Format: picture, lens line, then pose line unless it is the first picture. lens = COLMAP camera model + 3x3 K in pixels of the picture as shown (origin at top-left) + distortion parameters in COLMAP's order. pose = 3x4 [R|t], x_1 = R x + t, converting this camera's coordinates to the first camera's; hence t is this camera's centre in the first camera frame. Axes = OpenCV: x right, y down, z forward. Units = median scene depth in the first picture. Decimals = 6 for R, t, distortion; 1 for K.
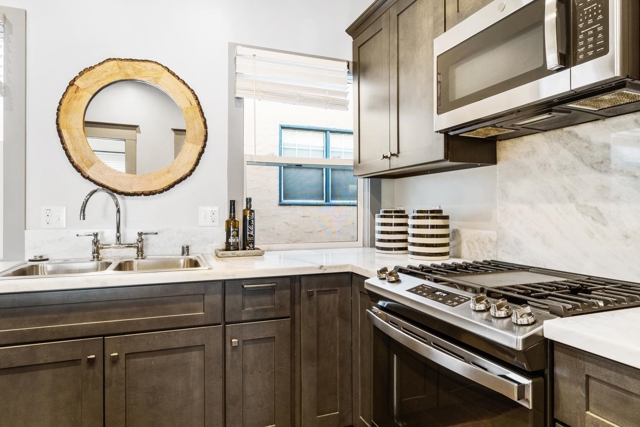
lens RADIAL K [[386.7, 0, 320.0], [0, 386.7, 213.5], [0, 0, 1]] dist [-0.001203, -0.000484]
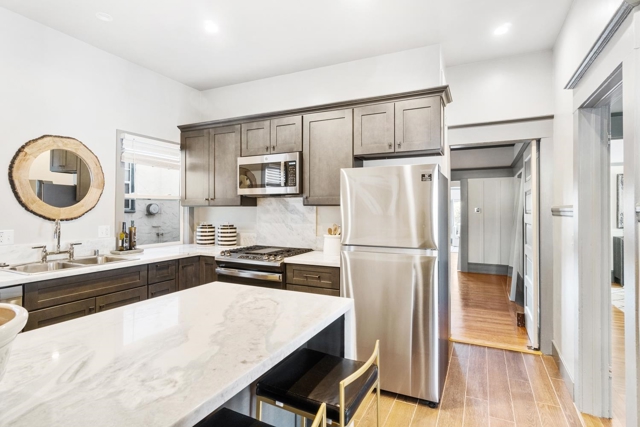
lens RADIAL K [[340.4, 0, 314.5], [0, 340.4, 208.6], [0, 0, 1]] dist [-0.001431, -0.000272]
pose [[0.731357, 0.004012, 0.681983, -0.702334], [0.000655, 0.999978, -0.006586, -0.091641], [-0.681995, 0.005263, 0.731338, -0.785612]]
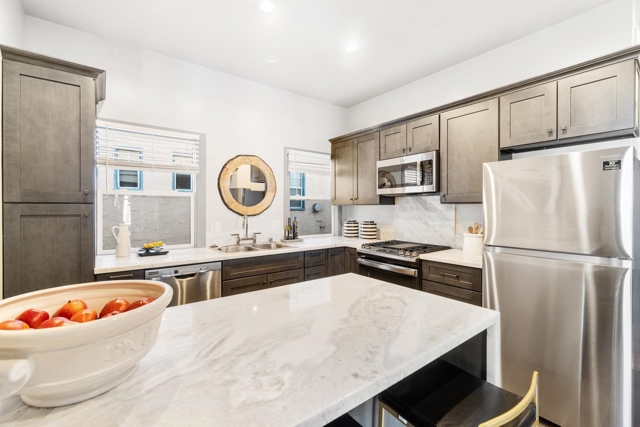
lens RADIAL K [[279.8, 0, 315.1], [0, 279.8, 210.6], [0, 0, 1]] dist [-0.010074, 0.009259]
pose [[0.960551, -0.002990, 0.278089, -0.583978], [0.001659, 0.999986, 0.005023, -0.090448], [-0.278101, -0.004363, 0.960542, -0.683050]]
